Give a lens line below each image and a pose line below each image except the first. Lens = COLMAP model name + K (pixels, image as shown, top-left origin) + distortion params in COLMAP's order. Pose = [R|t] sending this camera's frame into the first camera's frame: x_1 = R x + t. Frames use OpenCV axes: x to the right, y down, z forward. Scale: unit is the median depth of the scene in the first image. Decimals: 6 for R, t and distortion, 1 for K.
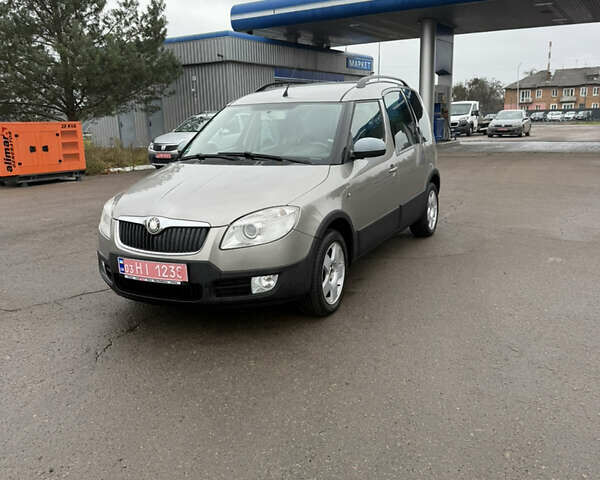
lens RADIAL K [[561.3, 0, 300.0], [0, 561.3, 240.0], [0, 0, 1]] dist [0.099225, -0.175610]
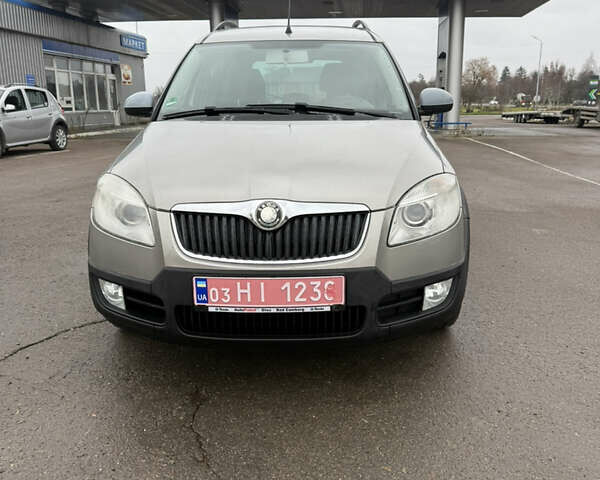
lens RADIAL K [[561.3, 0, 300.0], [0, 561.3, 240.0], [0, 0, 1]] dist [0.099225, -0.175610]
pose [[0.908941, -0.080045, 0.409169, -0.434959], [0.074027, 0.996788, 0.030554, -0.014541], [-0.410300, 0.002517, 0.911947, 0.432947]]
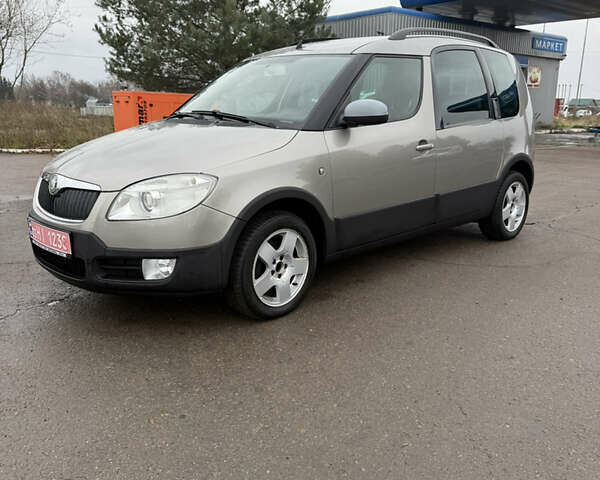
lens RADIAL K [[561.3, 0, 300.0], [0, 561.3, 240.0], [0, 0, 1]] dist [0.099225, -0.175610]
pose [[0.946578, 0.109740, -0.303227, 0.335957], [-0.103132, 0.993950, 0.037769, -0.012522], [0.305537, -0.004479, 0.952170, 0.280060]]
